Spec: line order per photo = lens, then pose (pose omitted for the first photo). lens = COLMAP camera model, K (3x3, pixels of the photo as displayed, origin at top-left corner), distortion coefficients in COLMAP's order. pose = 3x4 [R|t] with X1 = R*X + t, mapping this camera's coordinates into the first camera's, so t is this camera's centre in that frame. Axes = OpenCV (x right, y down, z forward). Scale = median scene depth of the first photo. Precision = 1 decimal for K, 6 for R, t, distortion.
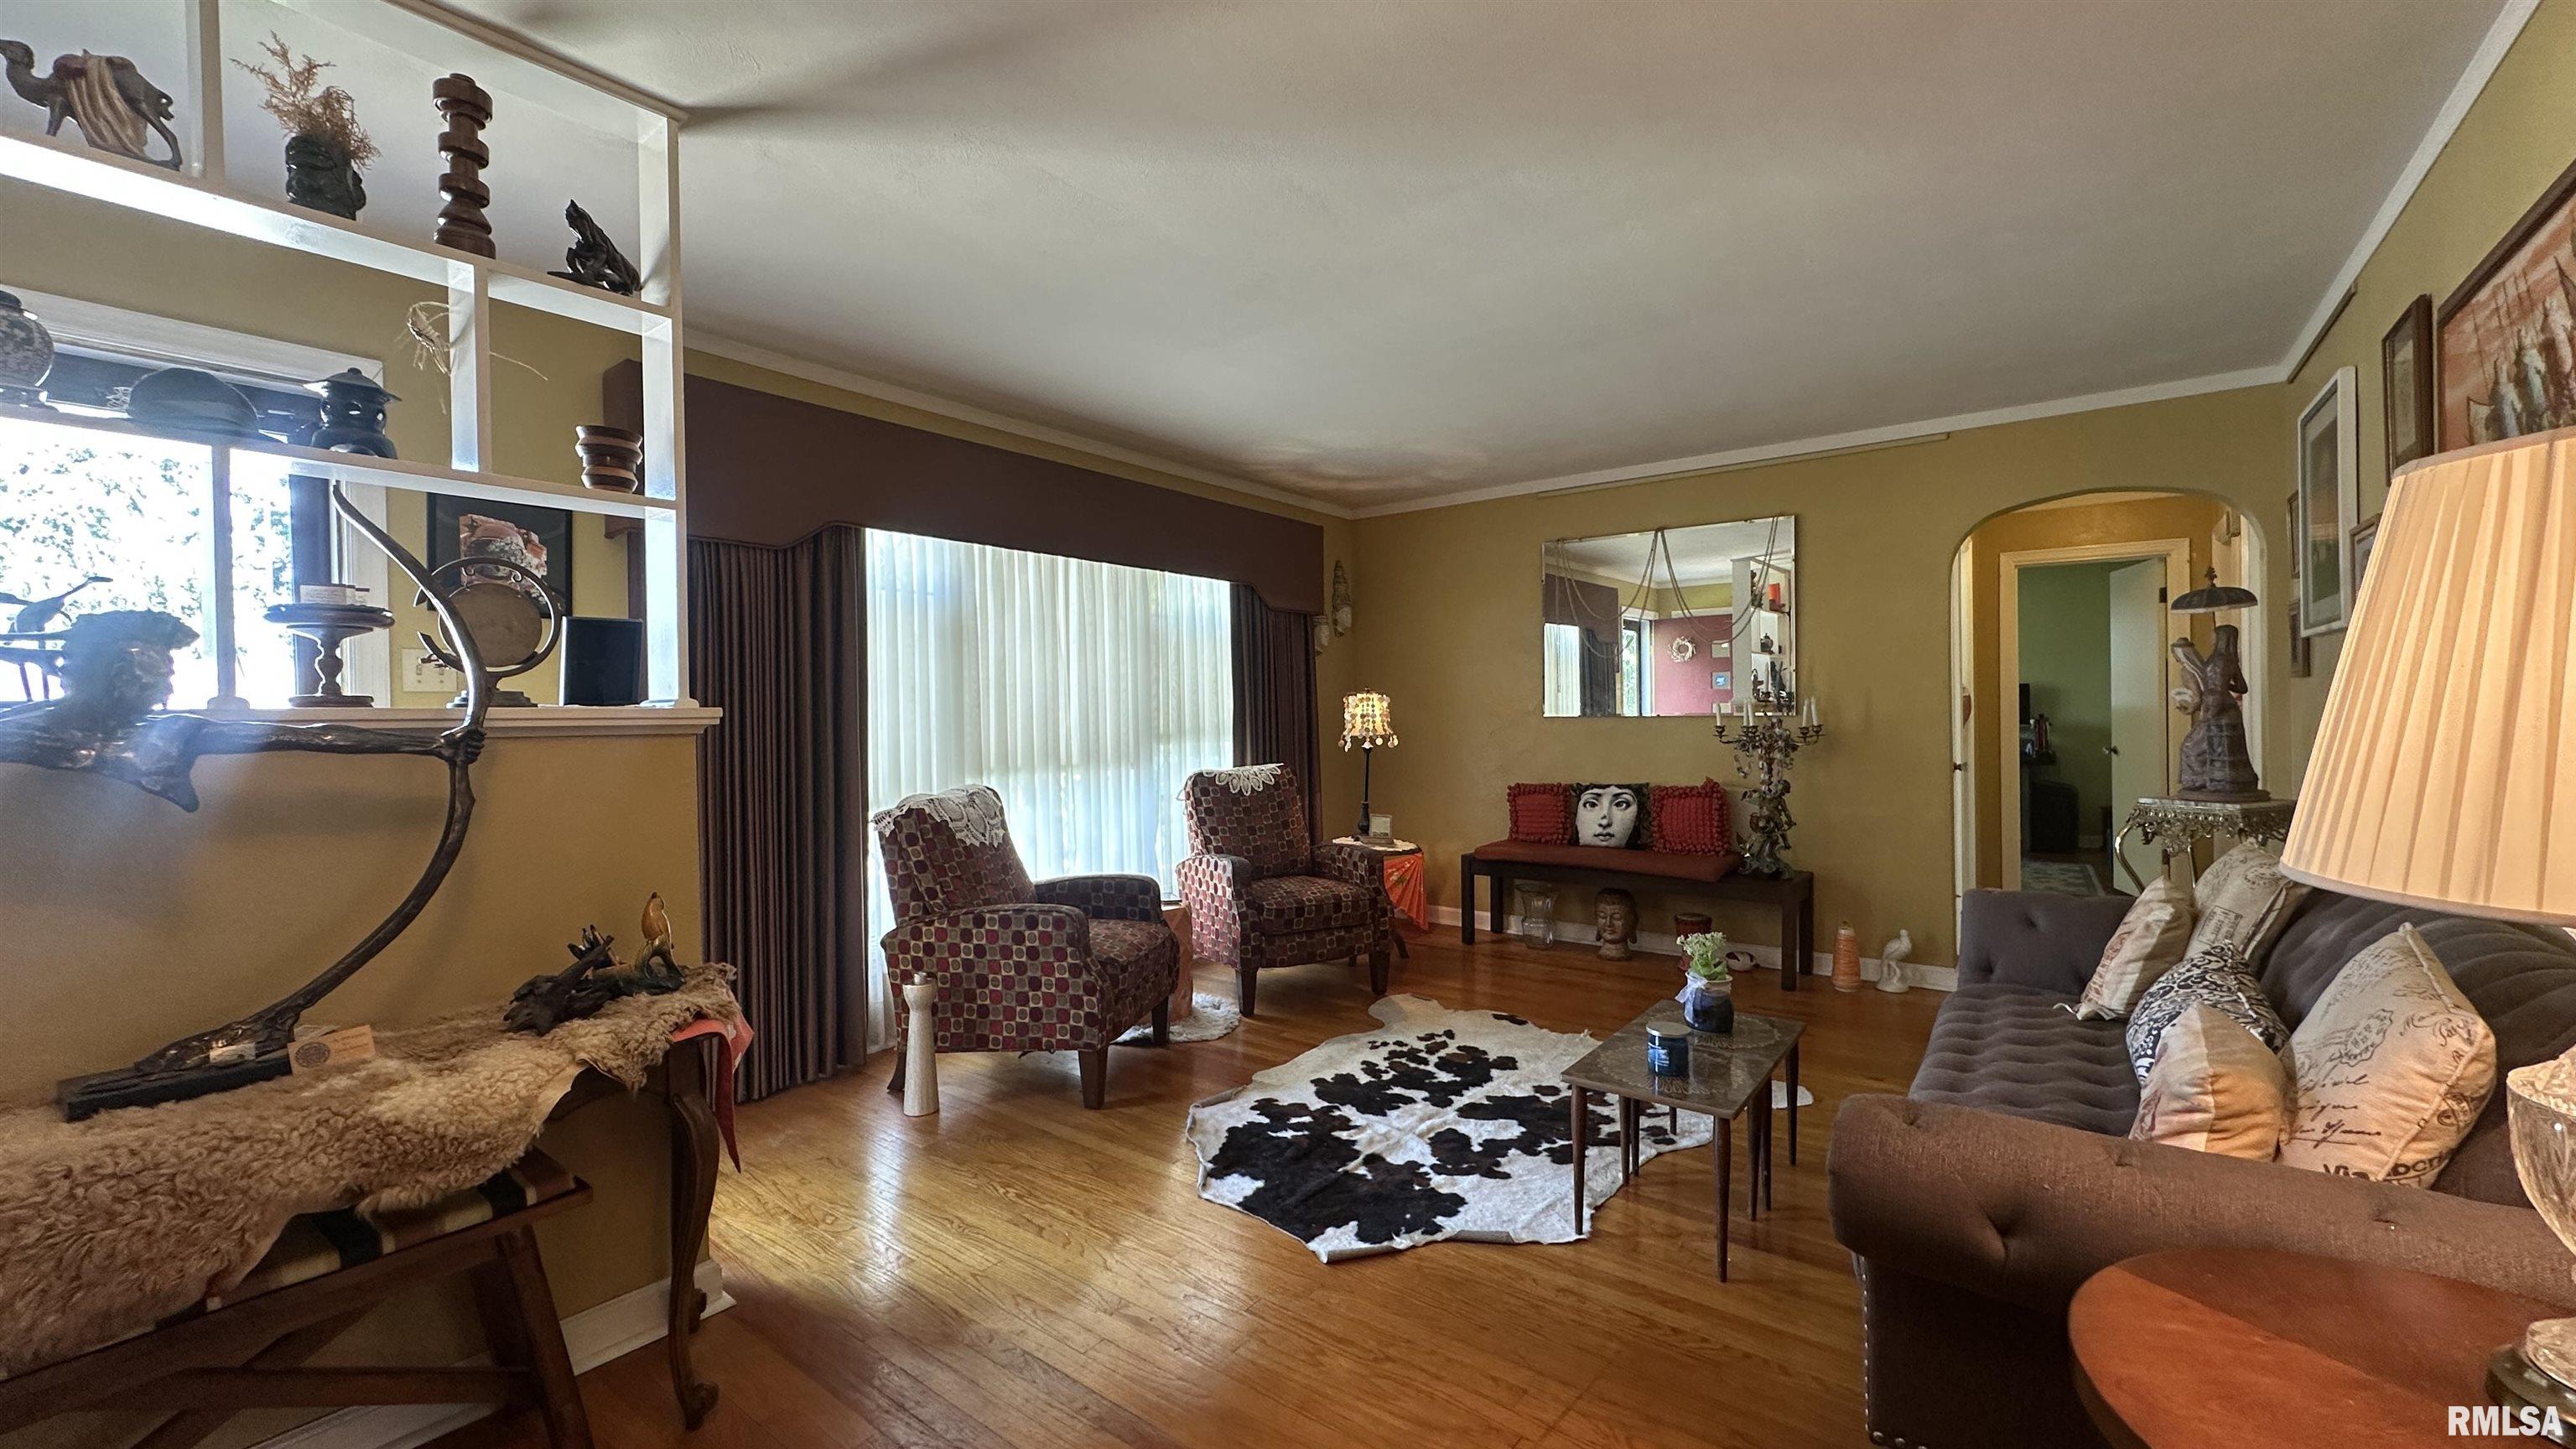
lens RADIAL K [[1025.5, 0, 1286.5], [0, 1025.5, 723.1], [0, 0, 1]] dist [-0.002366, 0.001050]
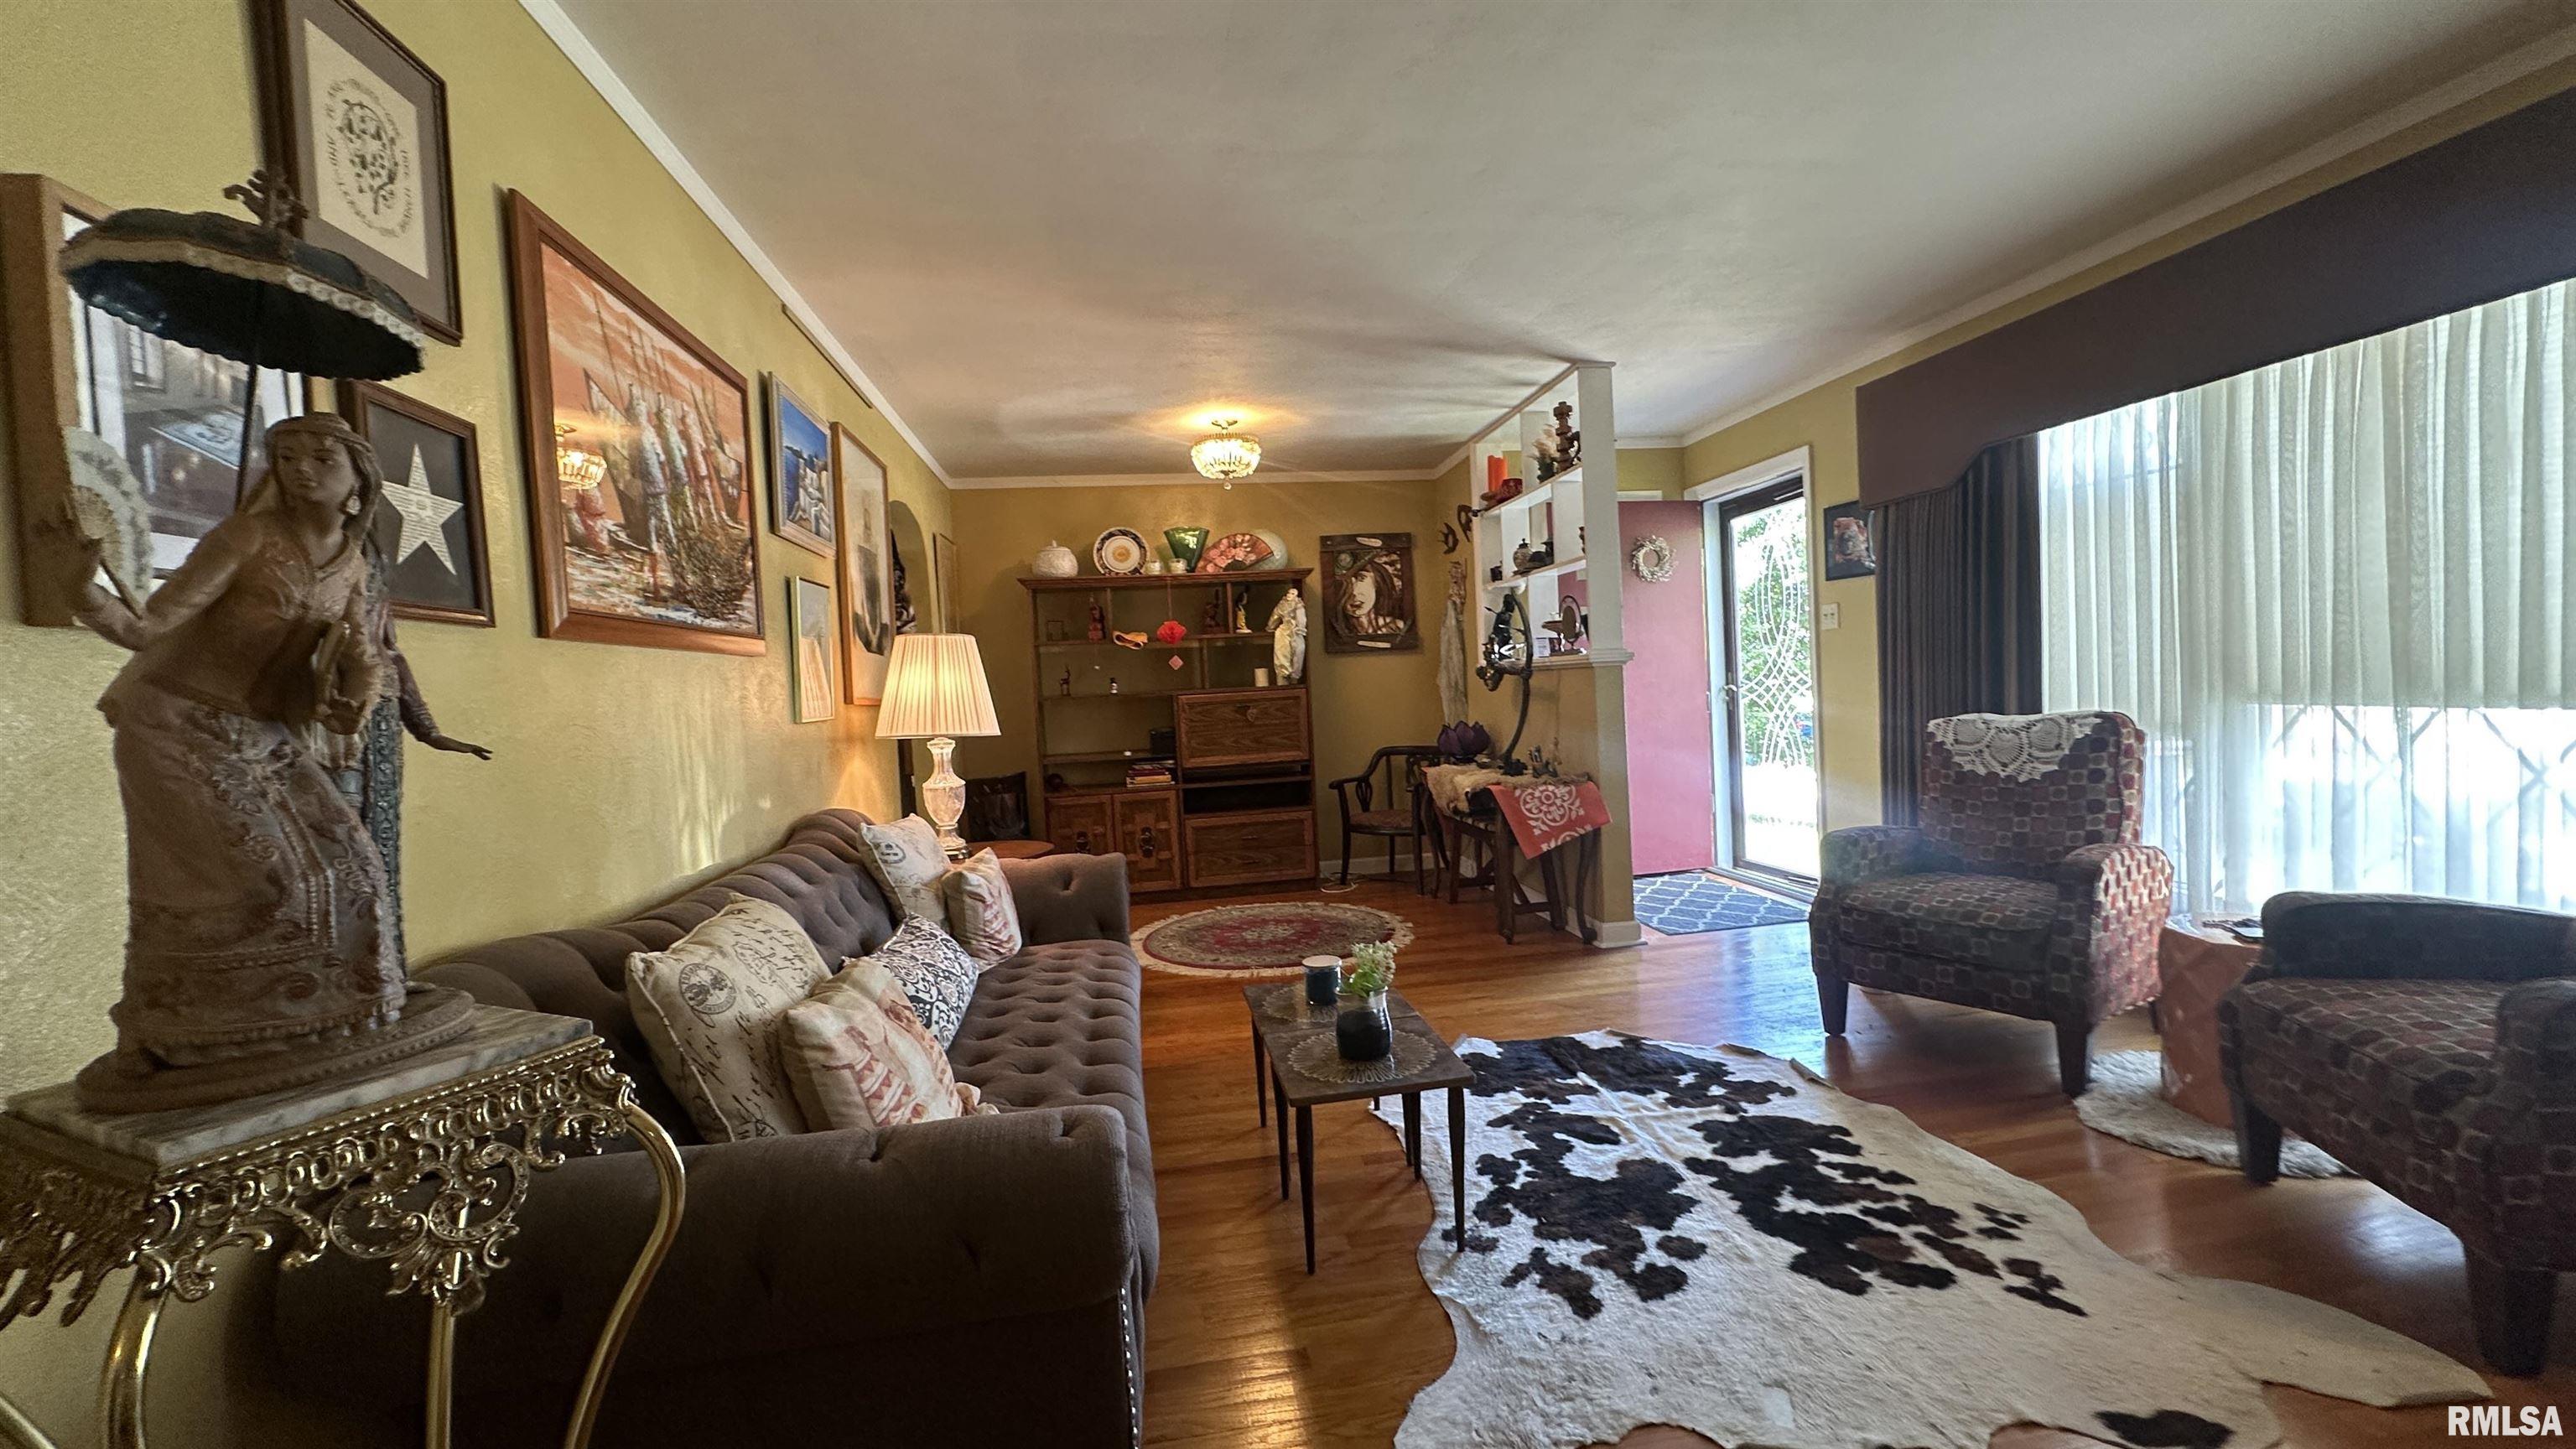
lens RADIAL K [[1025.5, 0, 1285.8], [0, 1025.5, 724.4], [0, 0, 1]] dist [-0.002366, 0.001050]
pose [[-0.690324, 0.075972, -0.719501, 0.861781], [0.056588, 0.997095, 0.050989, -0.009035], [0.721284, -0.005516, -0.692617, 1.278551]]
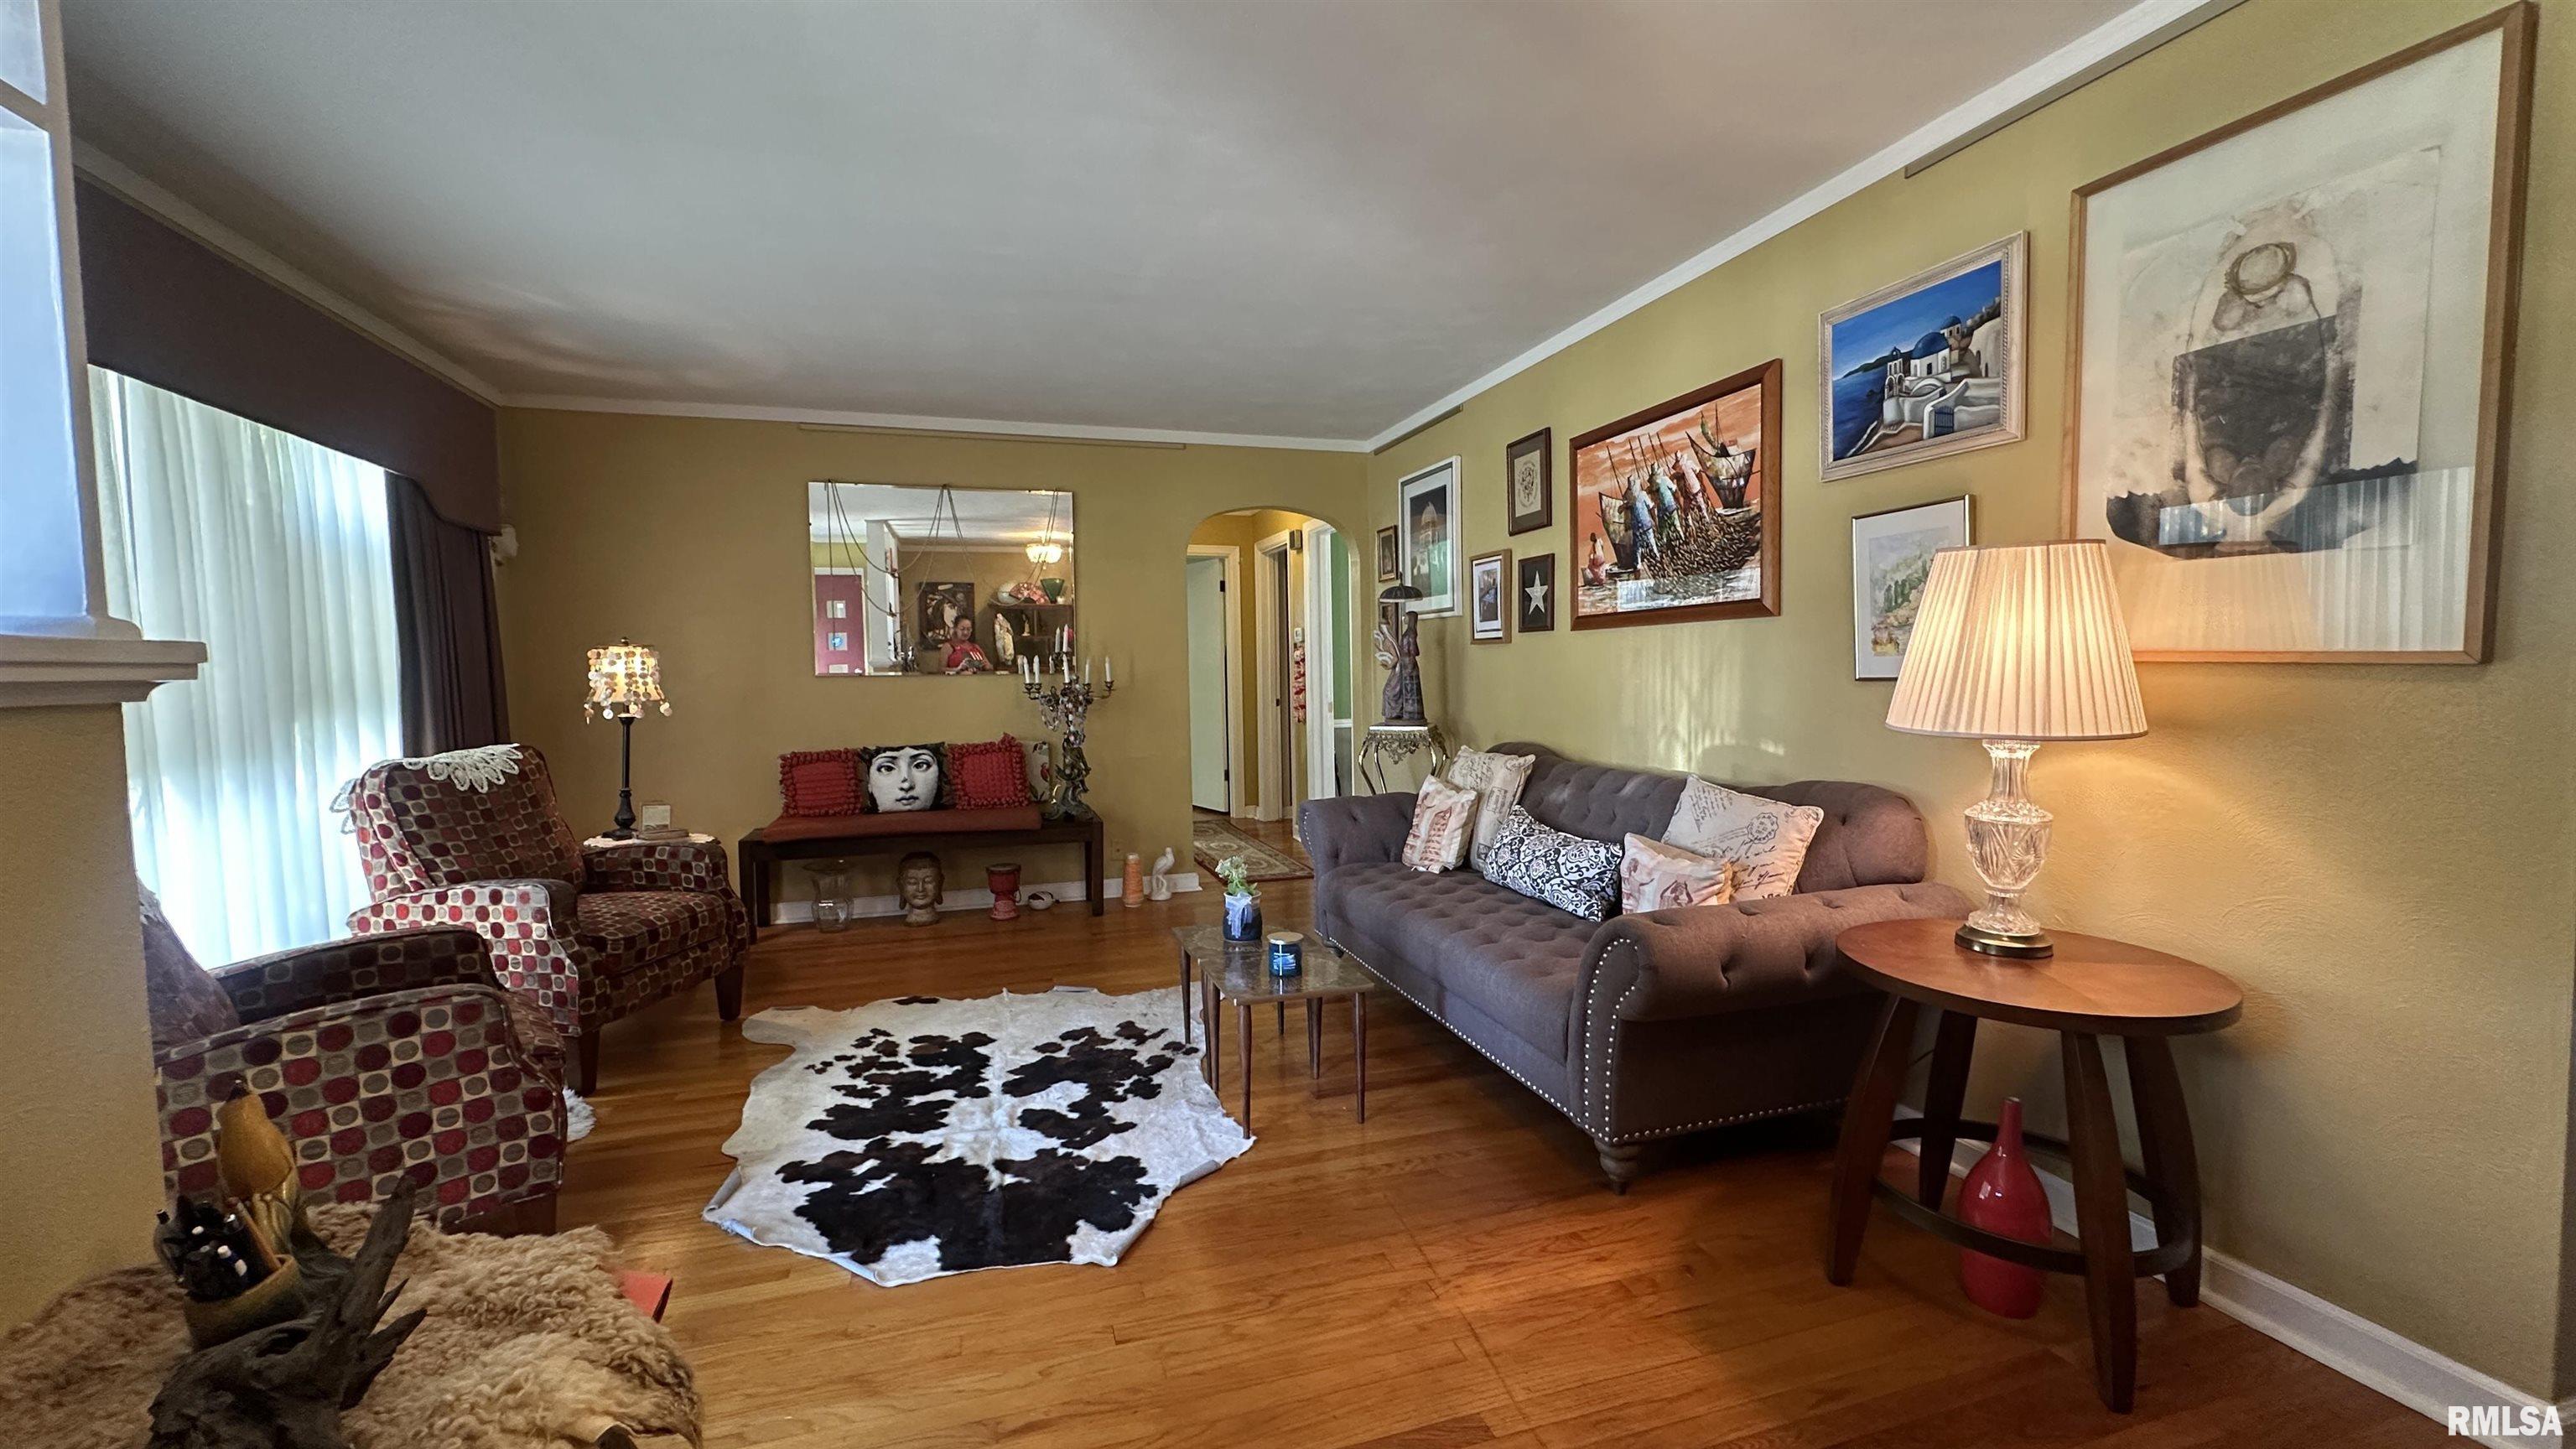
lens RADIAL K [[1025.5, 0, 1287.8], [0, 1025.5, 725.0], [0, 0, 1]] dist [-0.002366, 0.001050]
pose [[0.573457, -0.043503, 0.818080, -0.418186], [0.013767, 0.998960, 0.043471, 0.005261], [-0.819120, -0.013666, 0.573459, 0.247255]]
